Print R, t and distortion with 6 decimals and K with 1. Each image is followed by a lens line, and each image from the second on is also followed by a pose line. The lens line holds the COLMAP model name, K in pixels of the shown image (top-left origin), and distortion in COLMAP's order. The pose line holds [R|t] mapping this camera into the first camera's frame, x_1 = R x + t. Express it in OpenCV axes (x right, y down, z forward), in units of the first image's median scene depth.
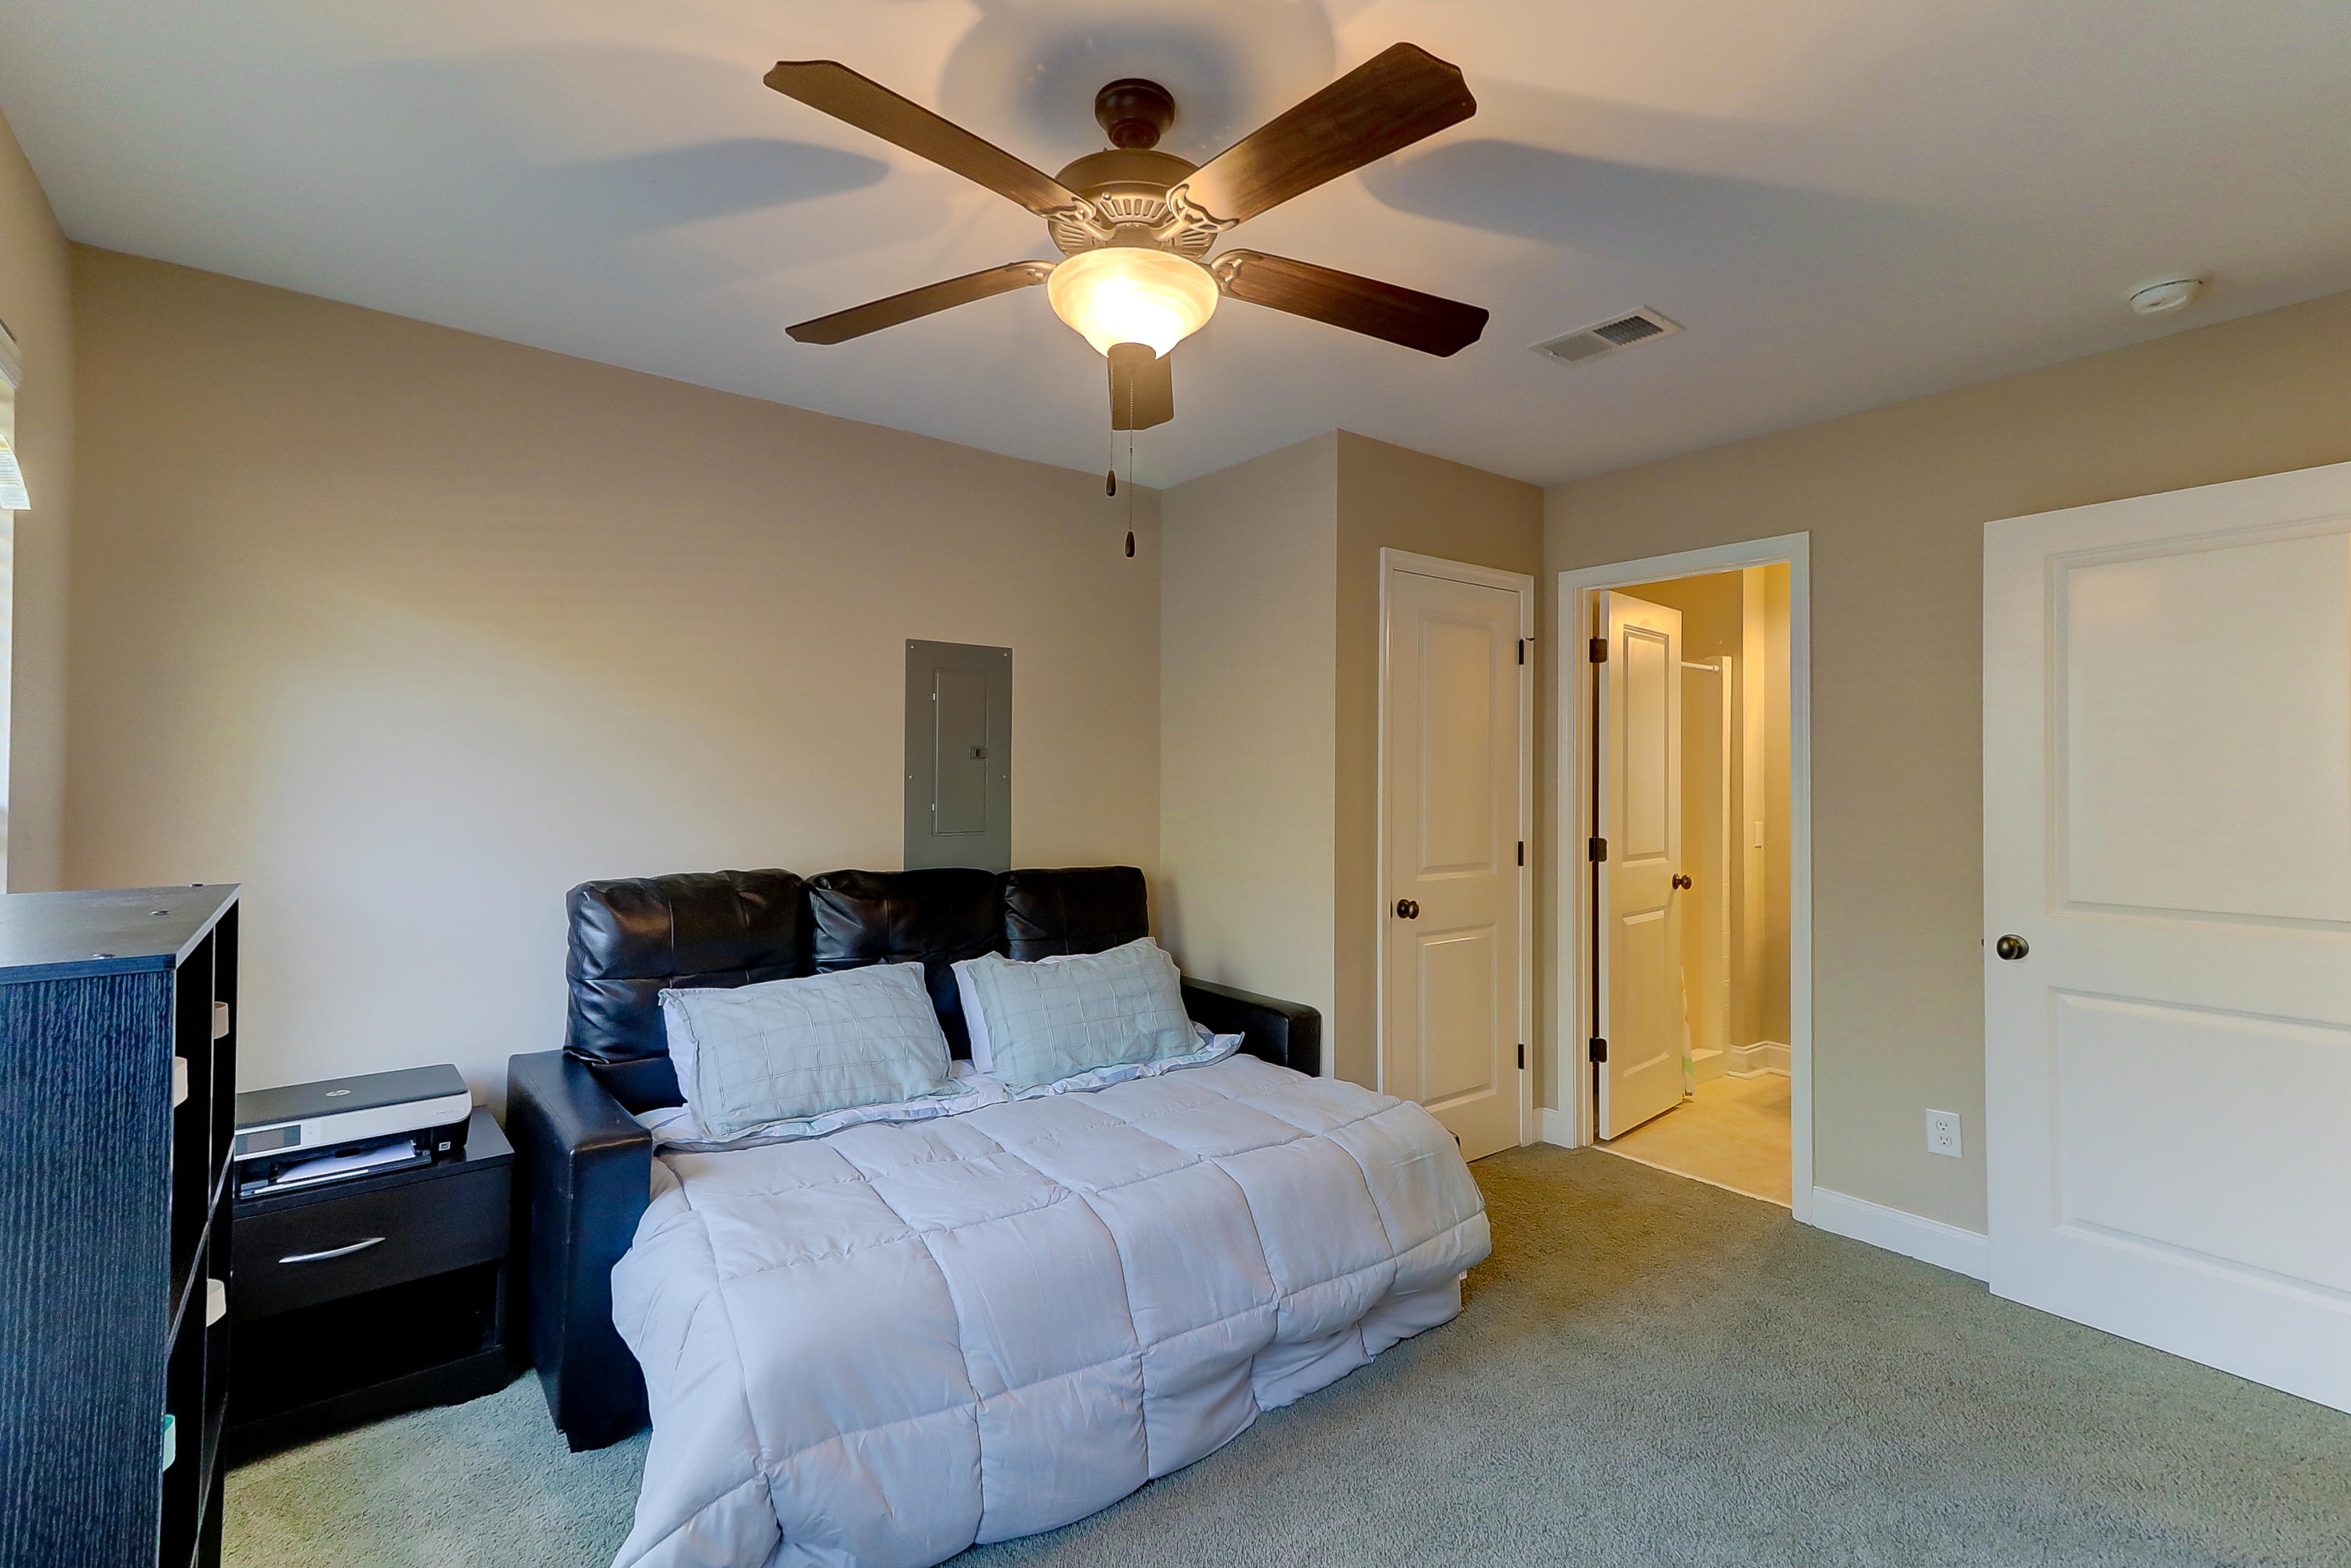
lens RADIAL K [[1040.4, 0, 1175.5], [0, 1040.4, 784.0], [0, 0, 1]] dist [0.000287, 0.000103]
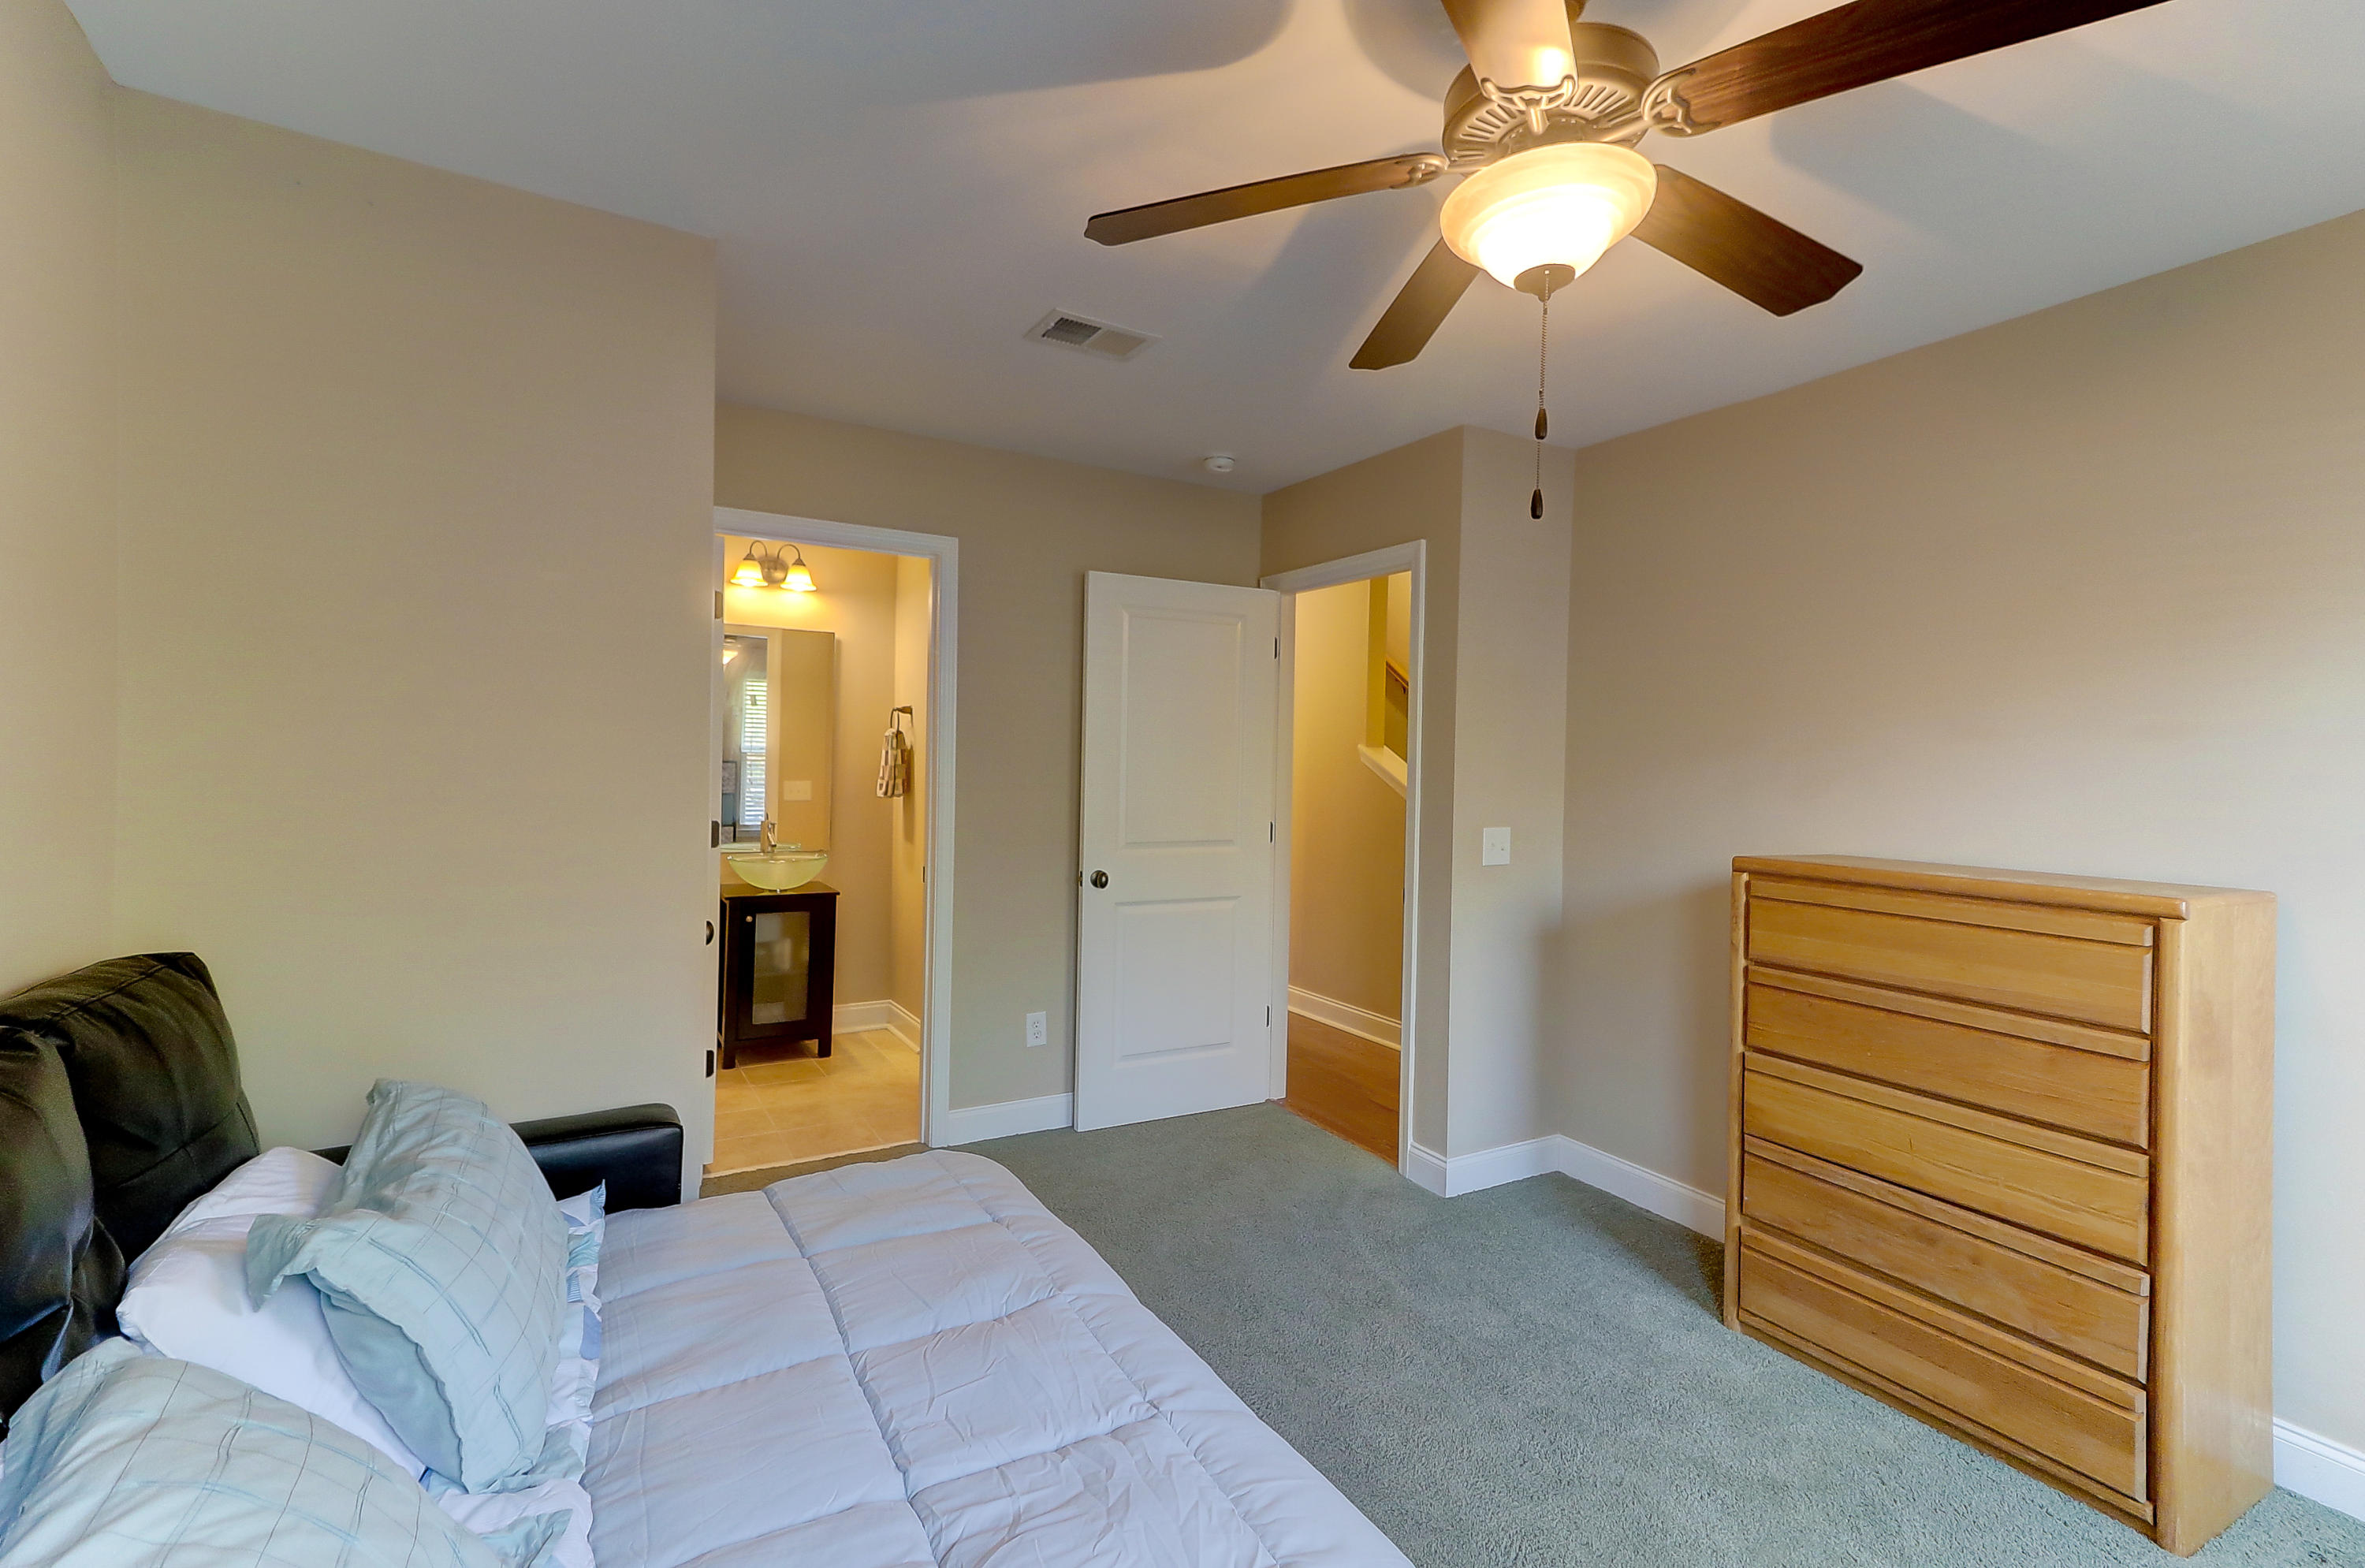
lens RADIAL K [[1030.9, 0, 1178.2], [0, 1030.9, 766.6], [0, 0, 1]] dist [0.001852, 0.000046]
pose [[0.141899, -0.009802, 0.989833, -0.473329], [-0.016081, 0.999796, 0.012206, -0.011210], [-0.989750, -0.017650, 0.141713, 0.600424]]
